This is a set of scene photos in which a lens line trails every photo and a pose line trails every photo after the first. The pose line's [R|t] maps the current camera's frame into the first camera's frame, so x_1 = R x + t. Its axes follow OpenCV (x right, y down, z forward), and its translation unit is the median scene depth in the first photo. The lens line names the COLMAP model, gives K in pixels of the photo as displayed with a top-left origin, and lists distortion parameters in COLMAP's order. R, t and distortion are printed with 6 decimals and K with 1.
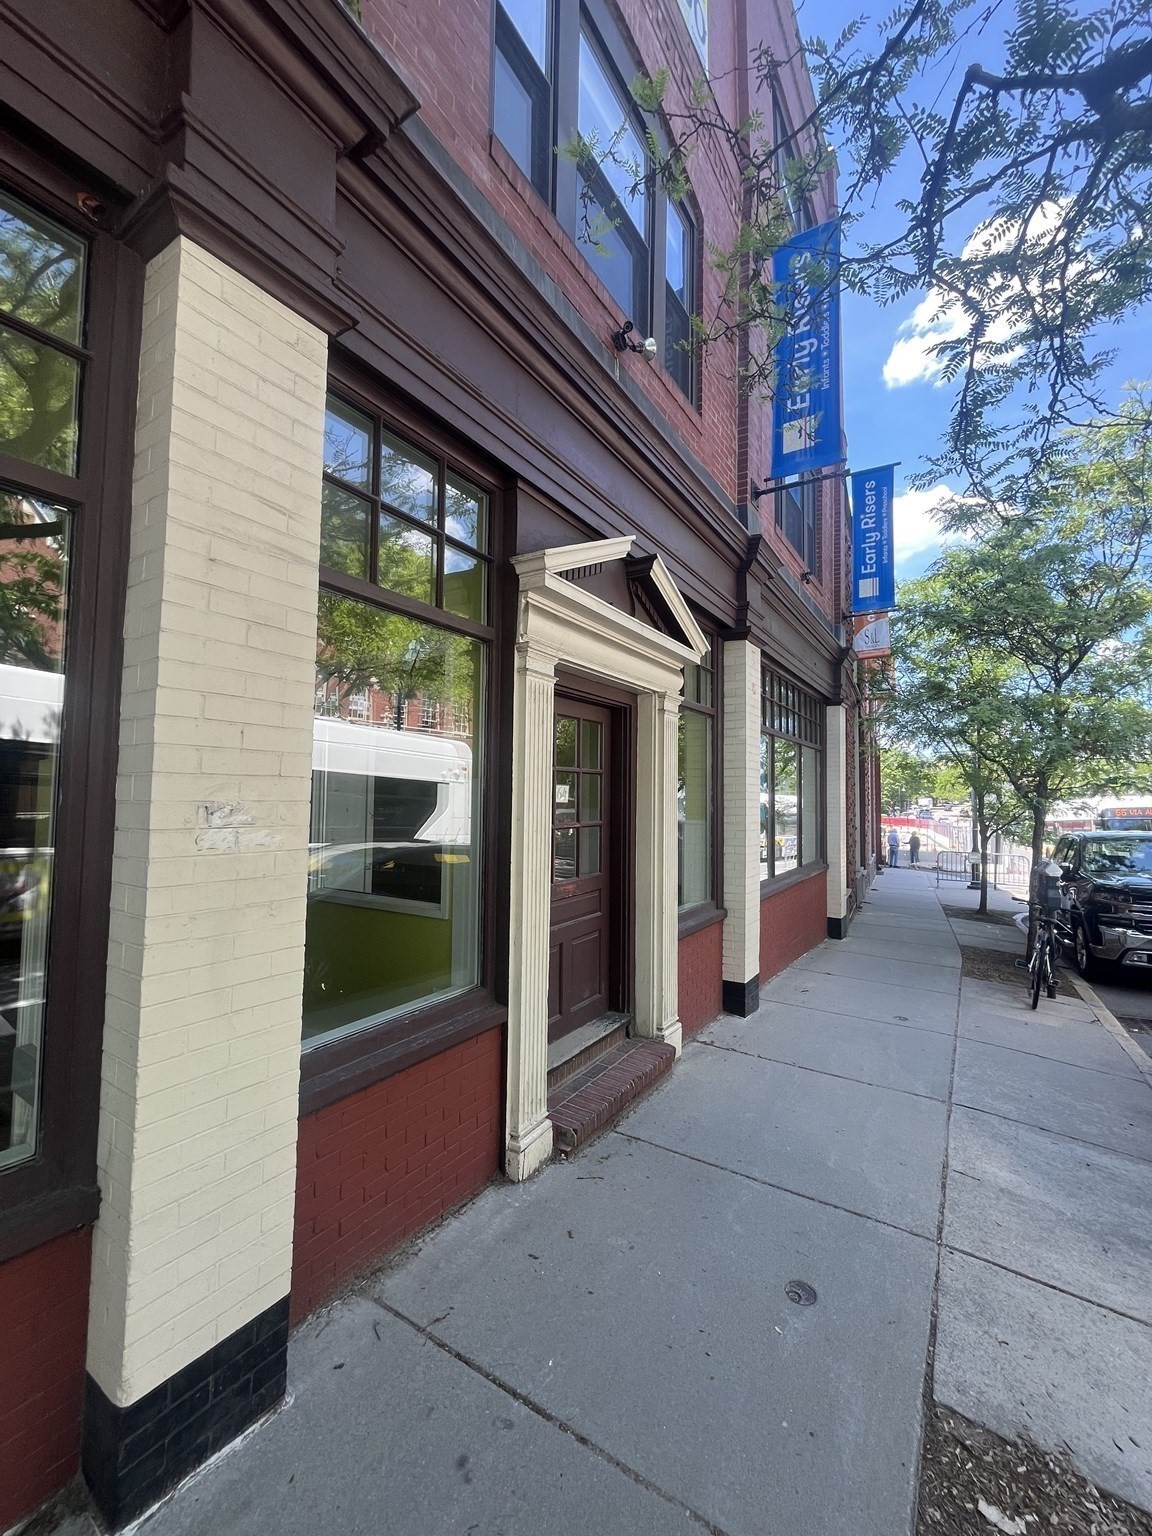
lens RADIAL K [[626.9, 0, 575.3], [0, 626.9, 768.9], [0, 0, 1]] dist [-0.001094, -0.000128]
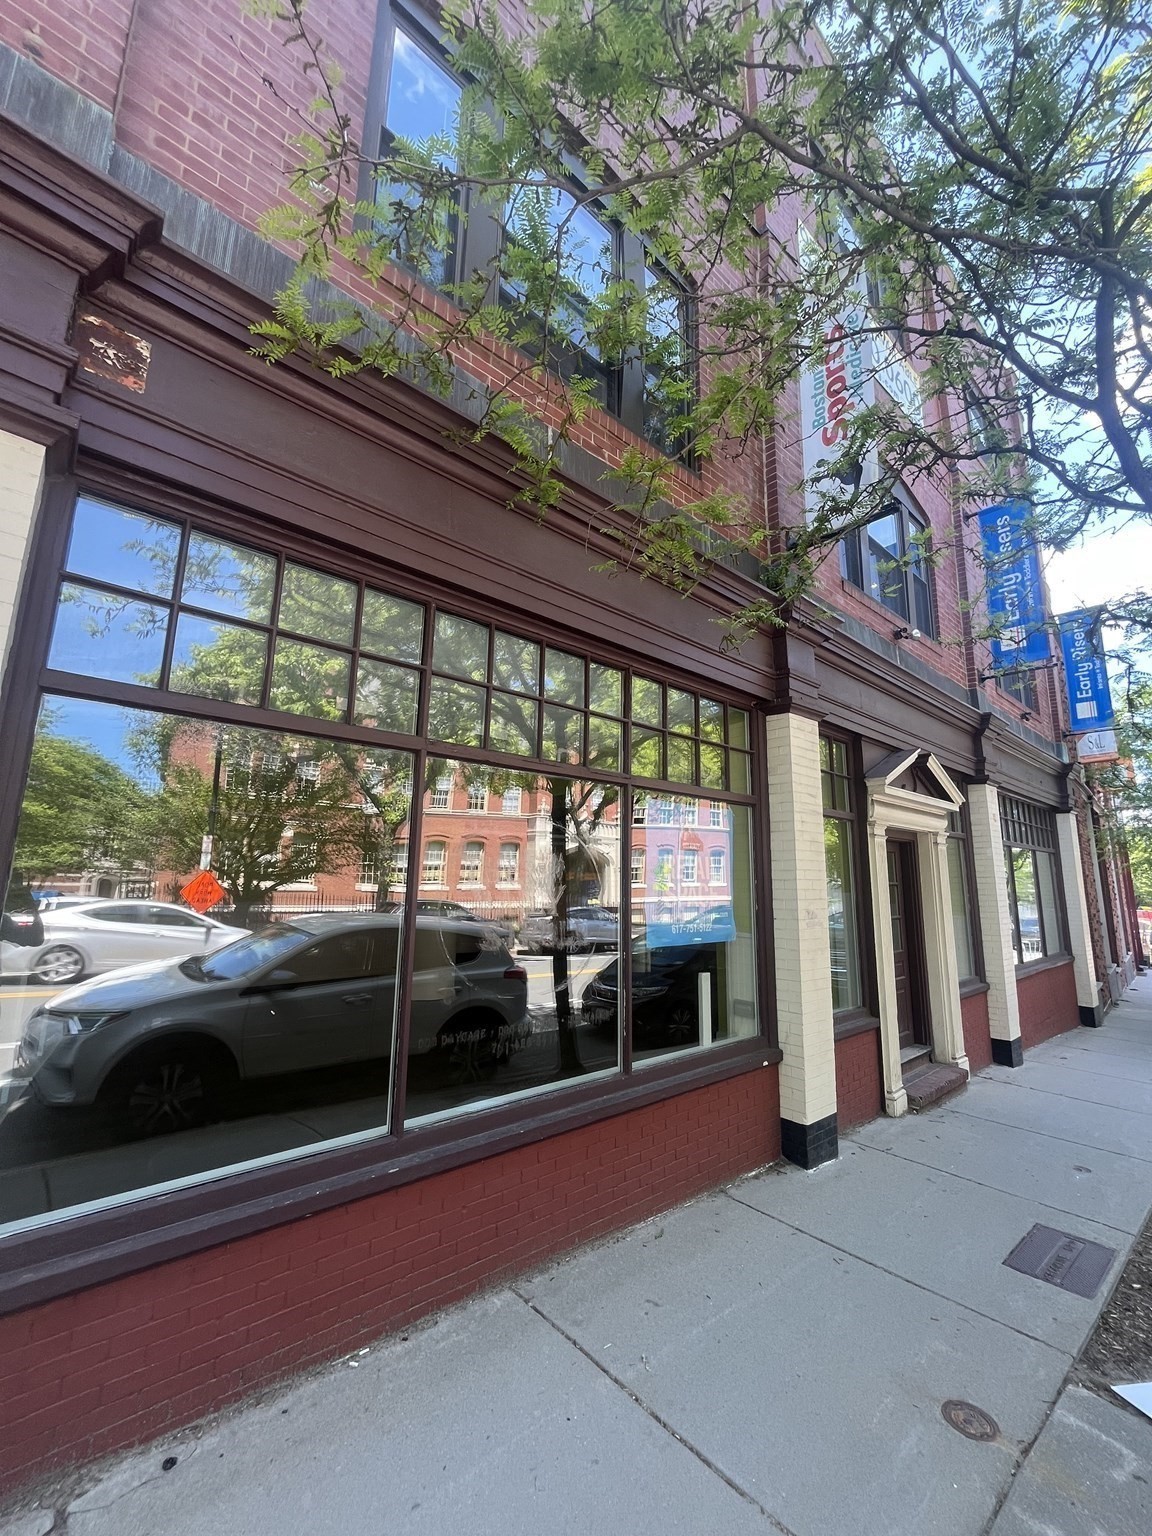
lens RADIAL K [[626.9, 0, 578.7], [0, 626.9, 766.5], [0, 0, 1]] dist [-0.001094, -0.000128]
pose [[0.963862, -0.045430, -0.262502, -0.228239], [0.008264, 0.989977, -0.140987, -0.053514], [0.266276, 0.133722, 0.954576, -0.569023]]
